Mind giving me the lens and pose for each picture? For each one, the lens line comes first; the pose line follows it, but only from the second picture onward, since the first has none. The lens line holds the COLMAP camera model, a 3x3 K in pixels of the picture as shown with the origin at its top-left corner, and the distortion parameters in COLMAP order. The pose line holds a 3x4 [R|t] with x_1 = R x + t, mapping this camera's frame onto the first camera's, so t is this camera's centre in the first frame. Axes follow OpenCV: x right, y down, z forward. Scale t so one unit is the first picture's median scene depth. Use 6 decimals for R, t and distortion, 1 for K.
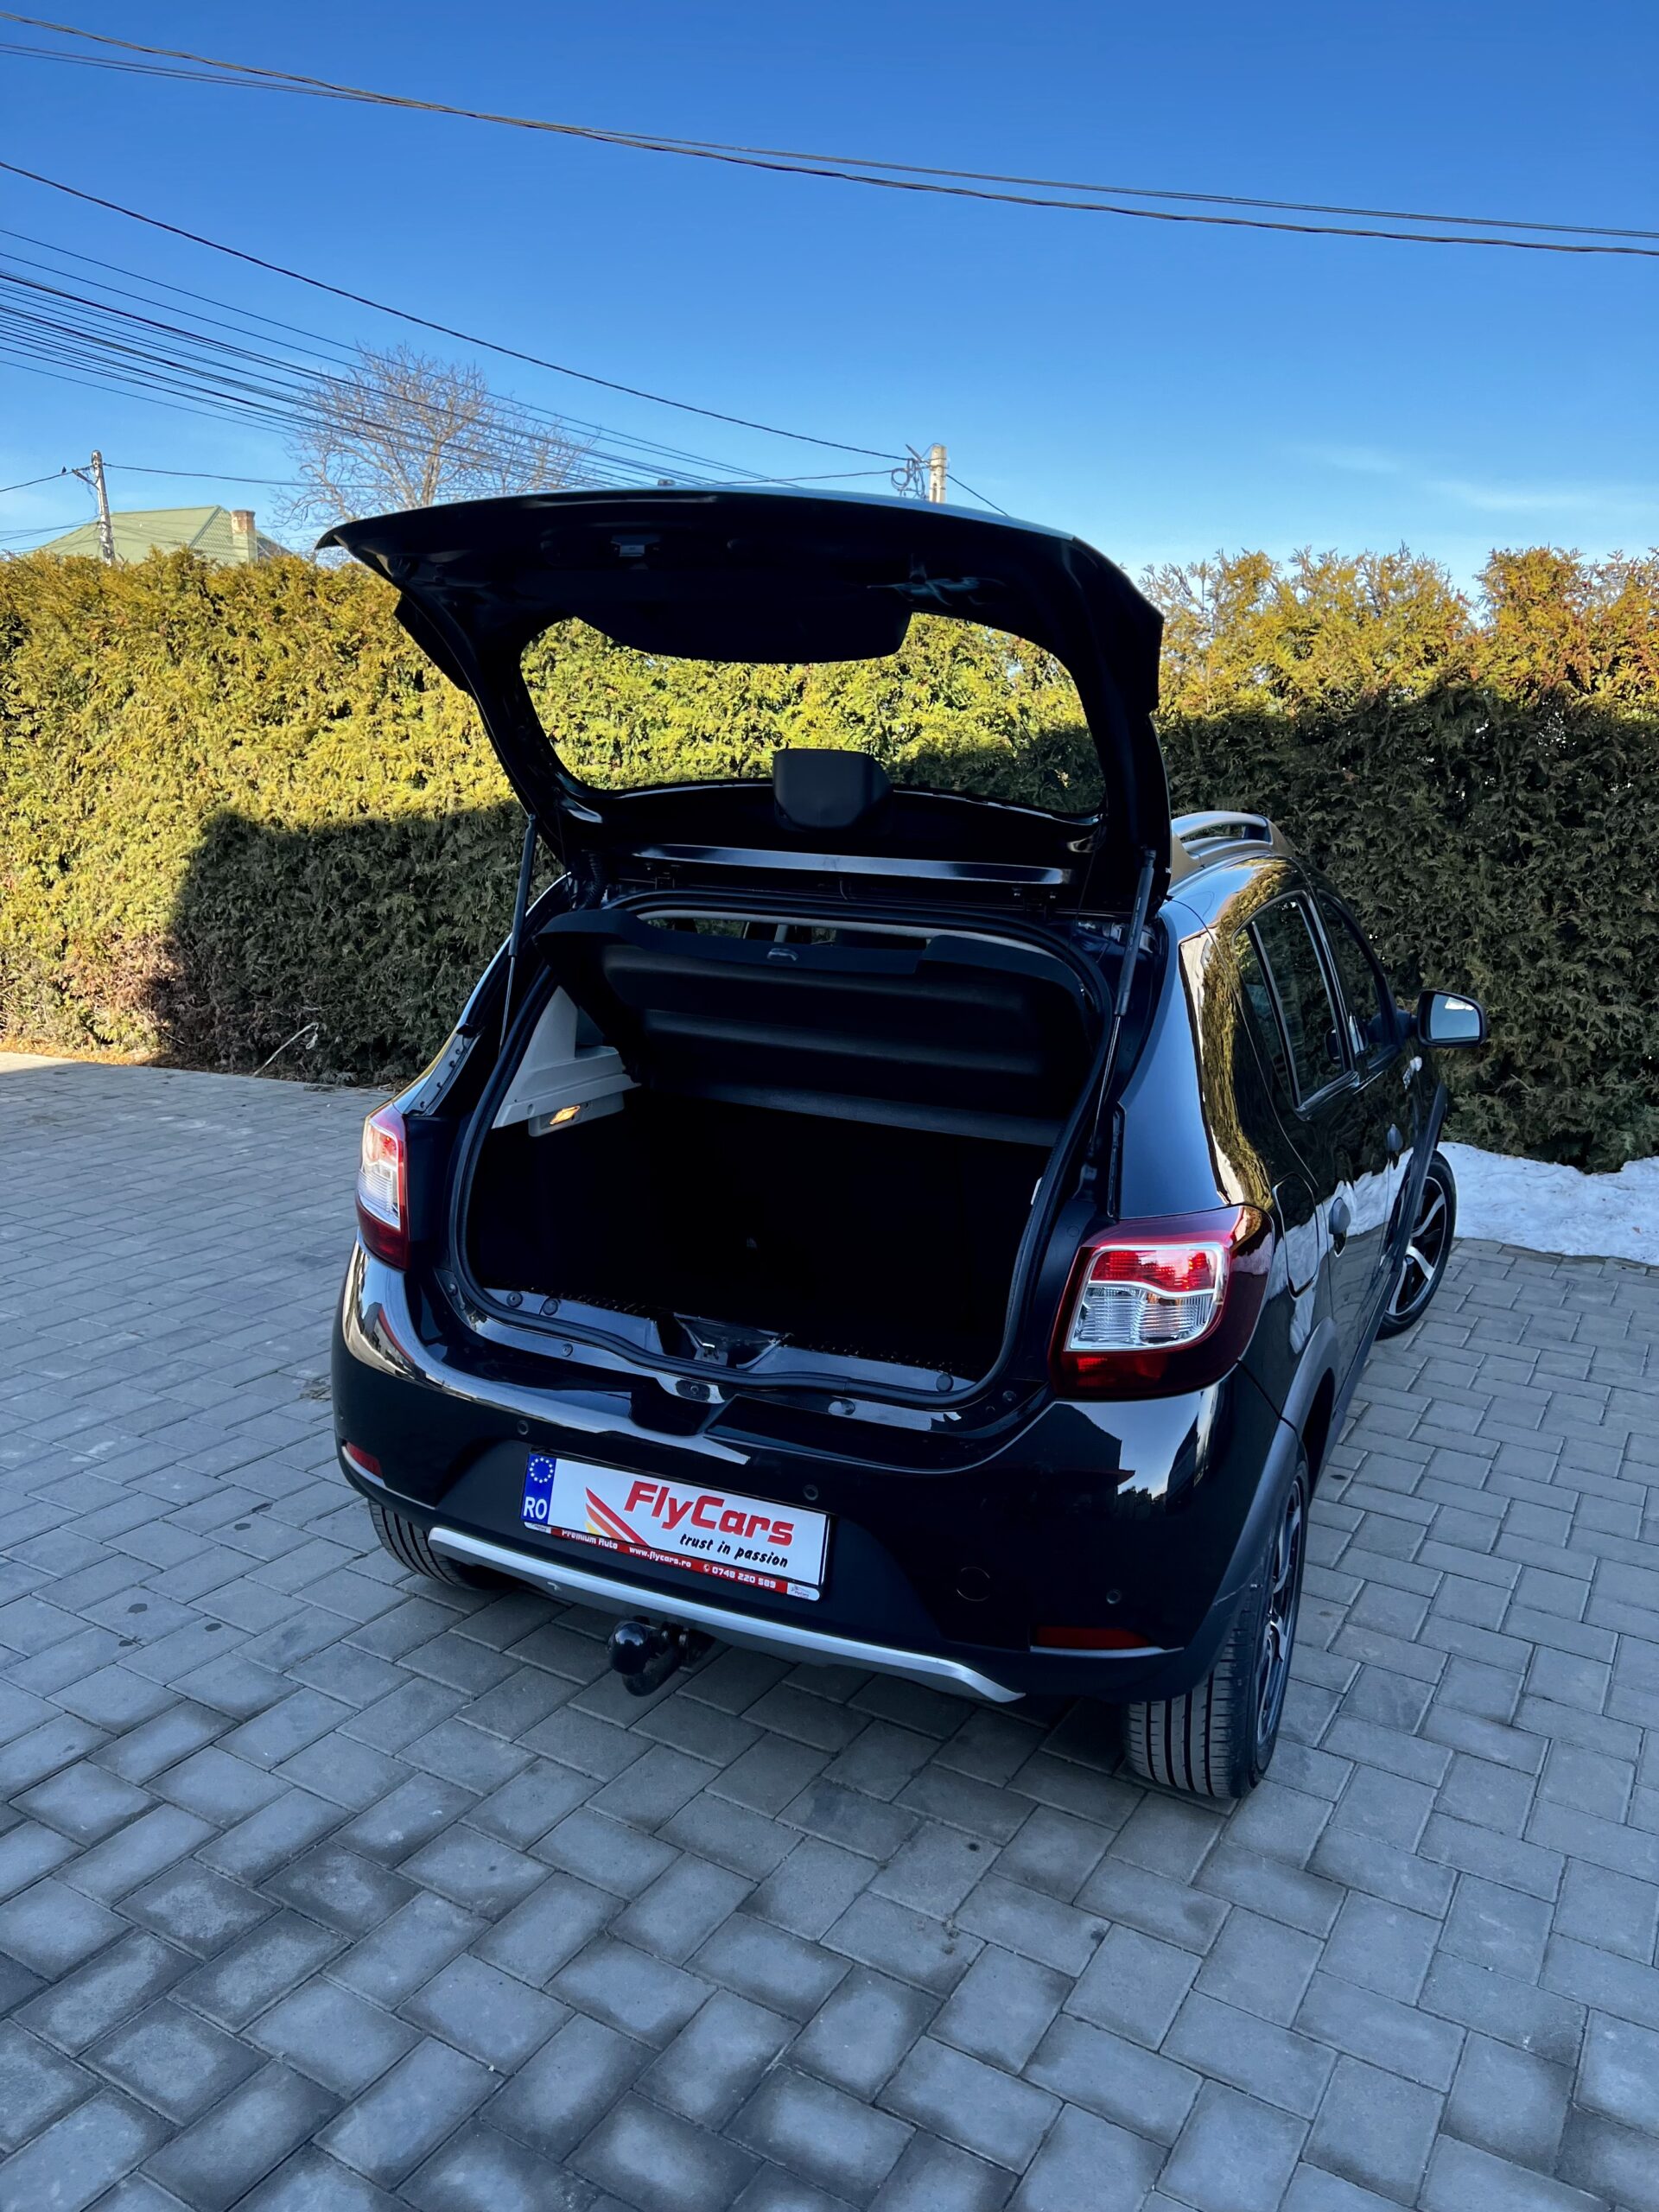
lens RADIAL K [[1645.0, 0, 831.3], [0, 1645.0, 1127.5], [0, 0, 1]] dist [0.053166, -0.060261]
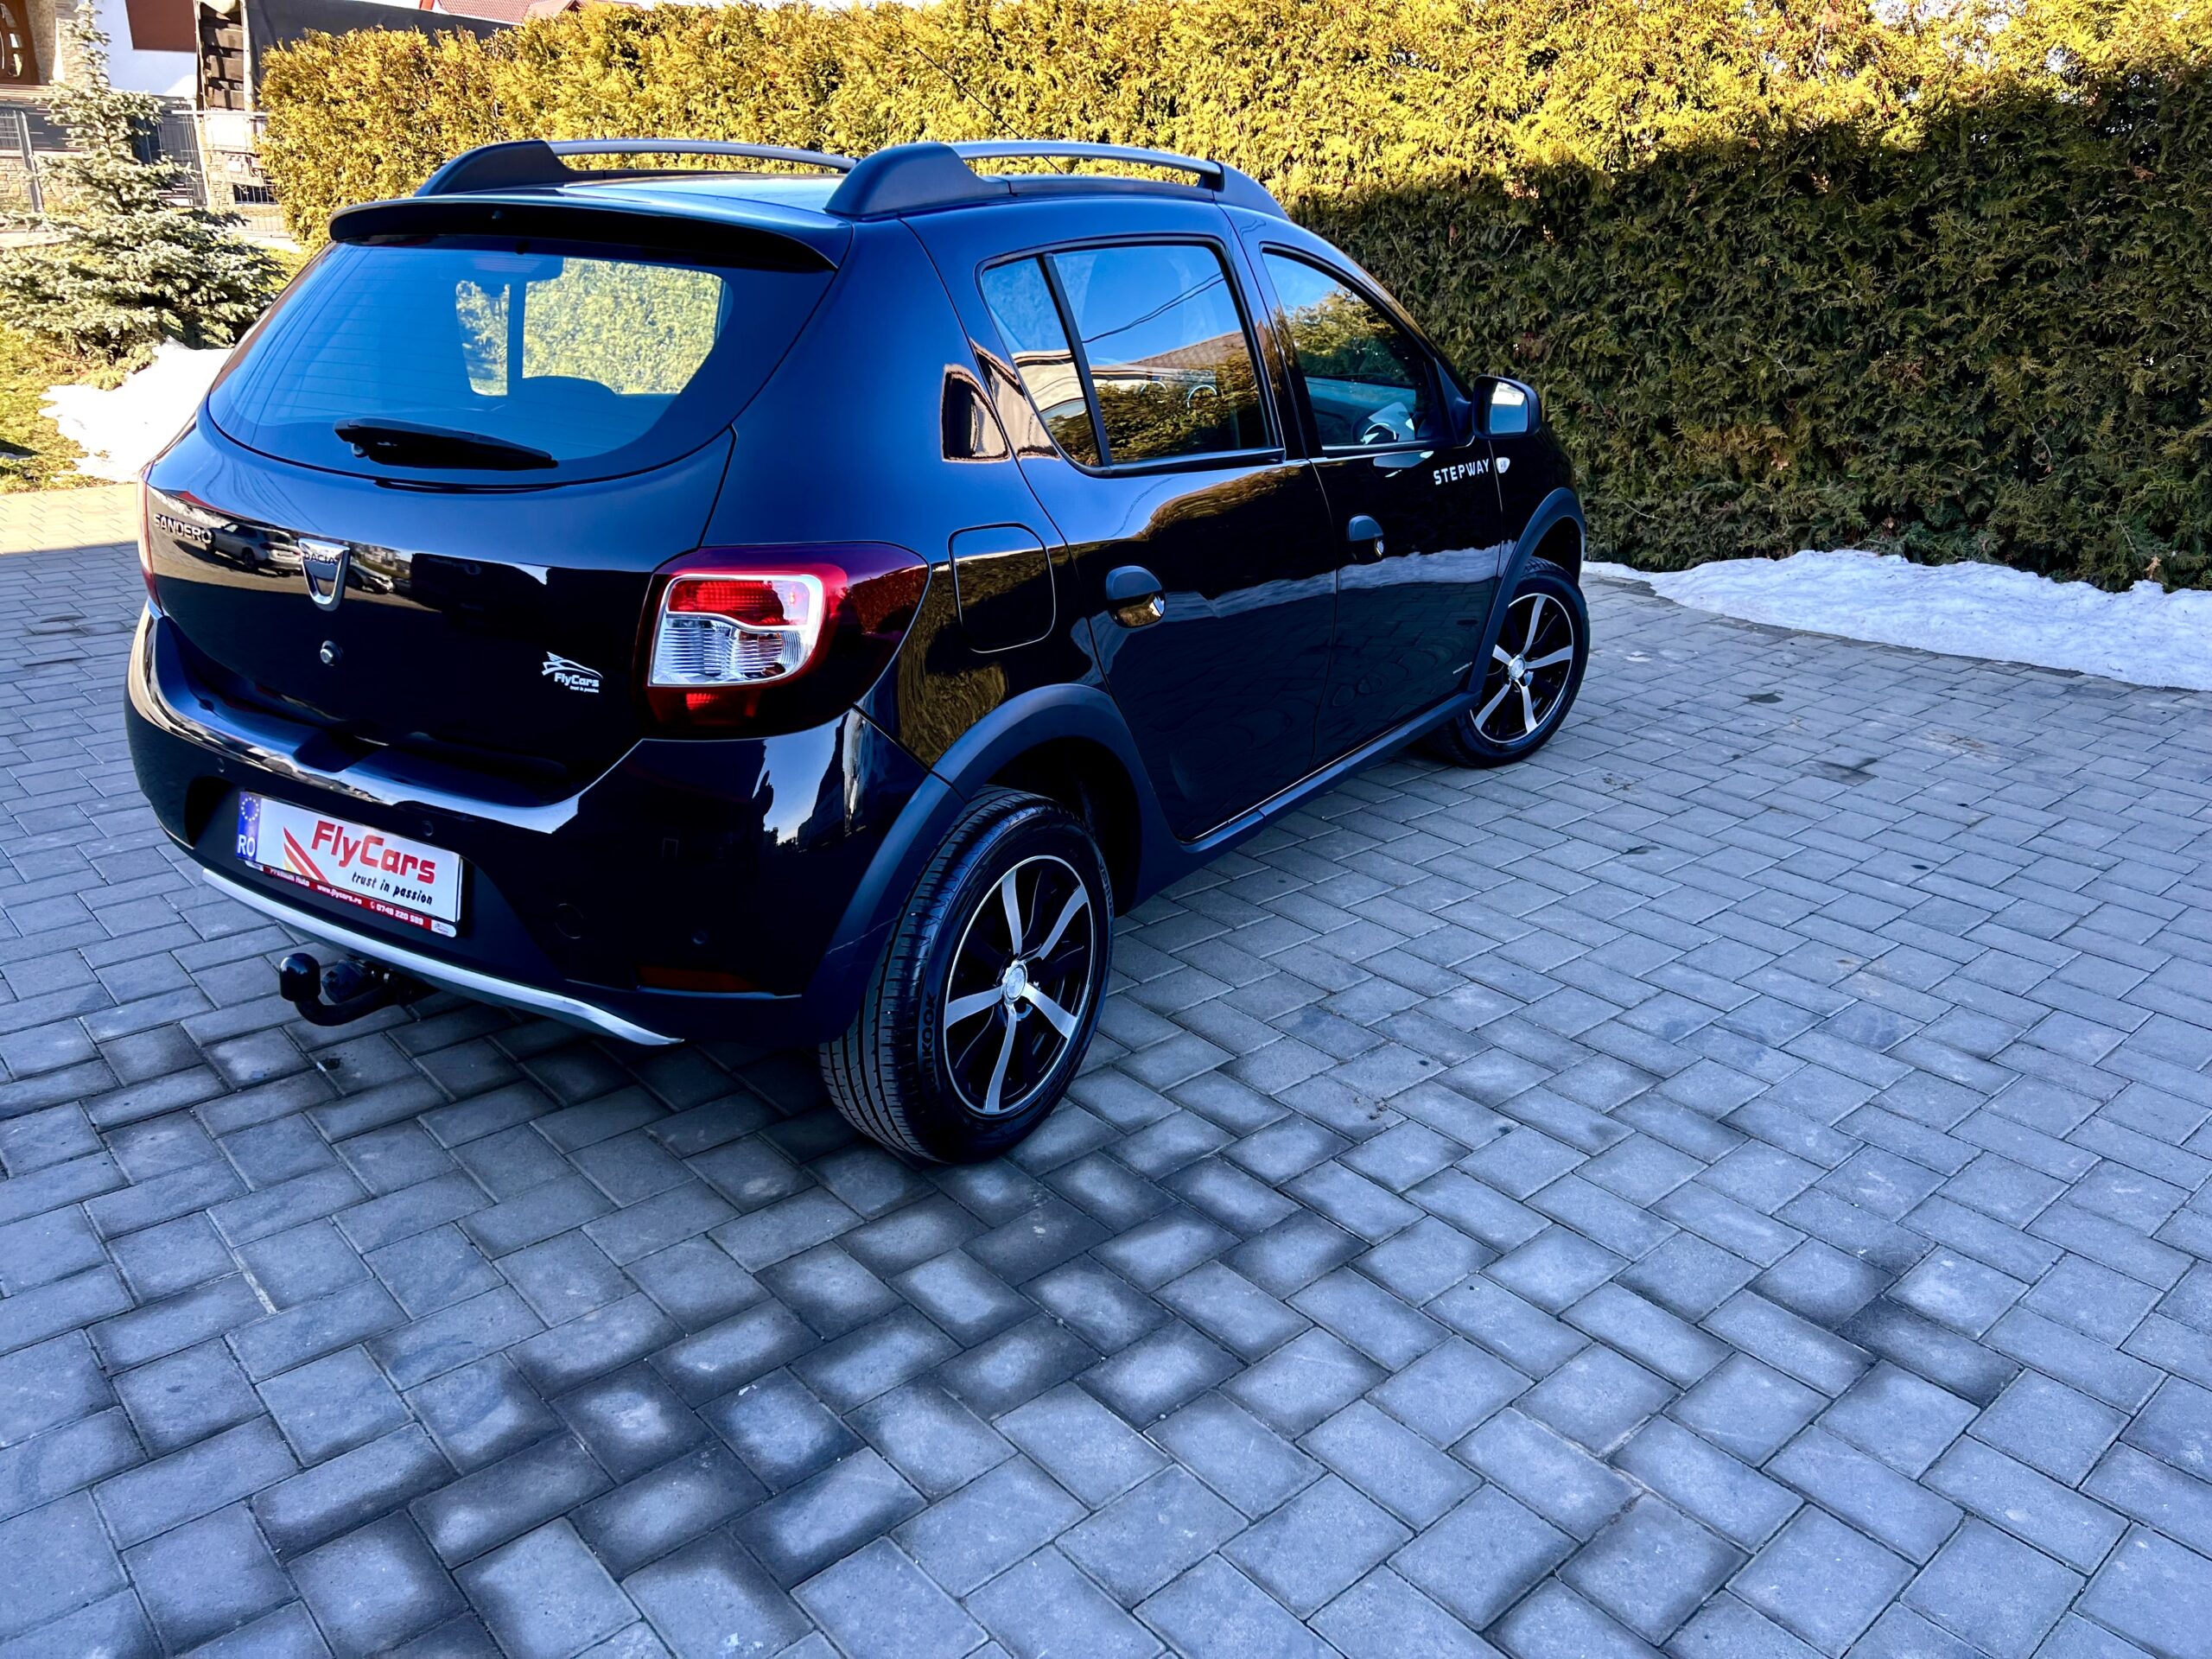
lens RADIAL K [[1645.0, 0, 1111.9], [0, 1645.0, 840.6], [0, 0, 1]] dist [0.053166, -0.060261]
pose [[0.951259, 0.096696, -0.292841, 0.117898], [-0.055798, 0.987866, 0.144942, 0.067514], [0.303303, -0.121538, 0.945112, -0.098065]]
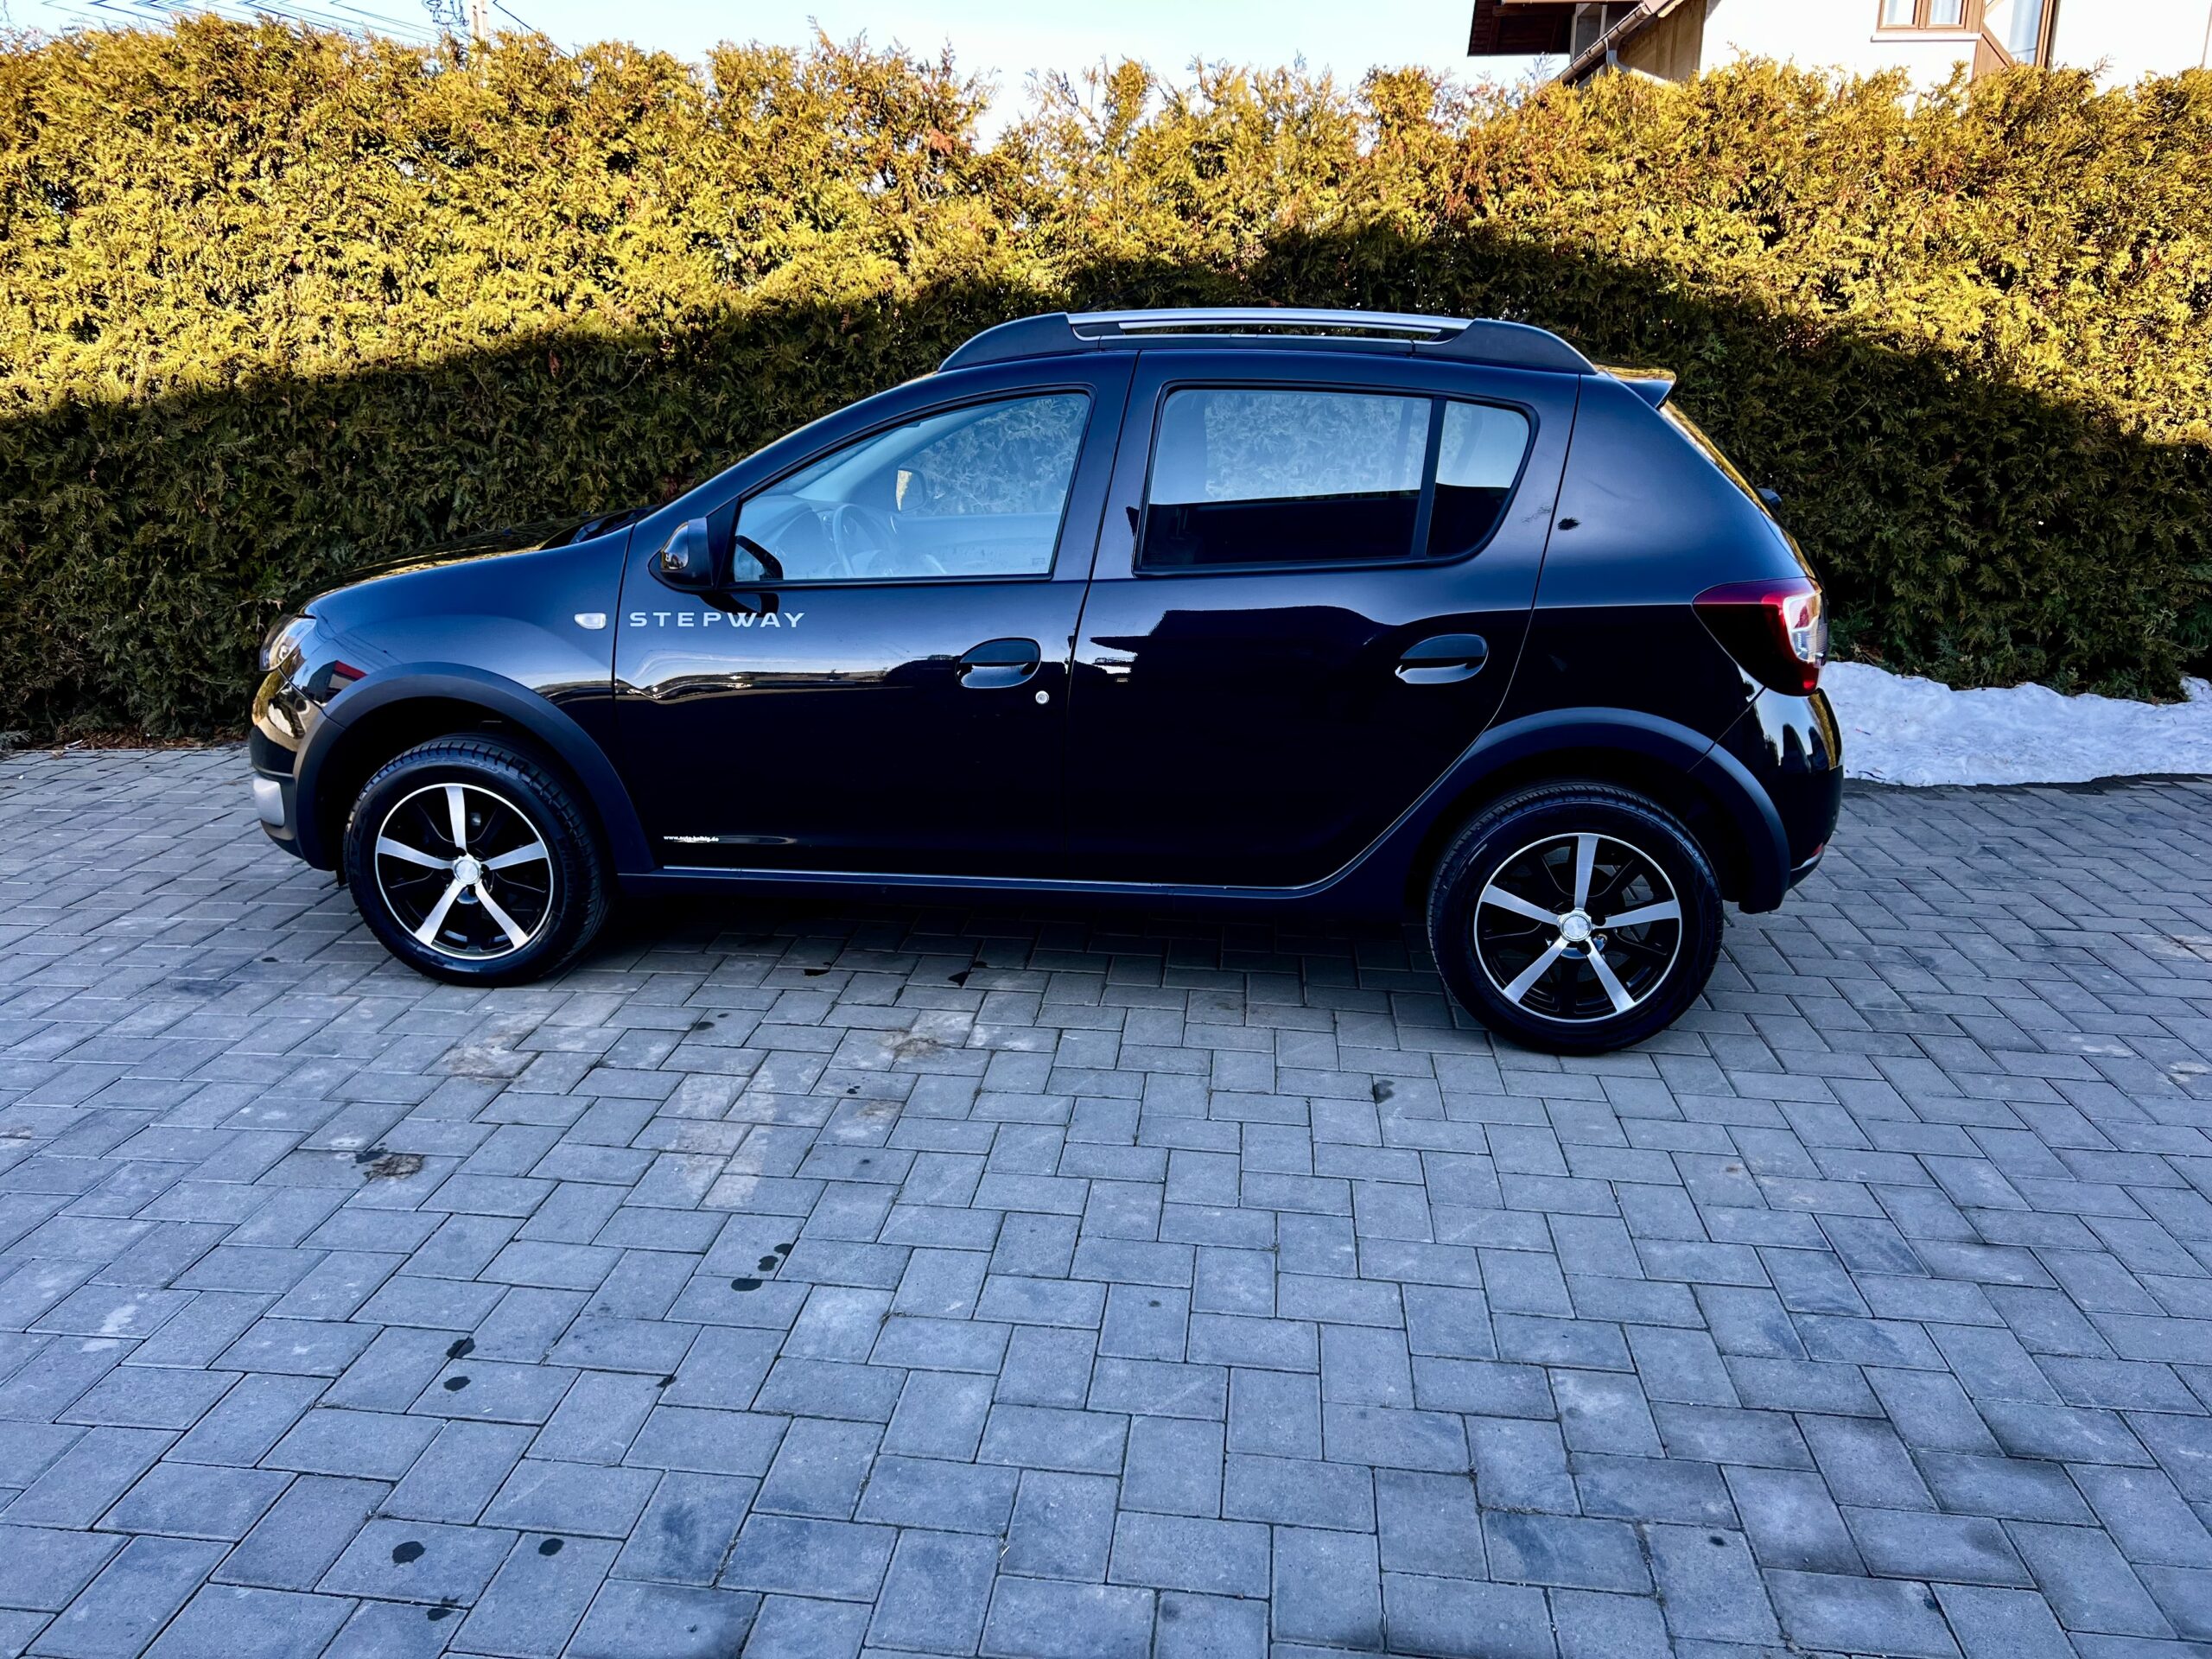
lens RADIAL K [[1645.0, 0, 1107.6], [0, 1645.0, 828.7], [0, 0, 1]] dist [0.053166, -0.060261]
pose [[0.911724, -0.134818, 0.388052, -0.272863], [0.105213, 0.989741, 0.096660, -0.020189], [-0.397102, -0.047299, 0.916555, 0.214579]]
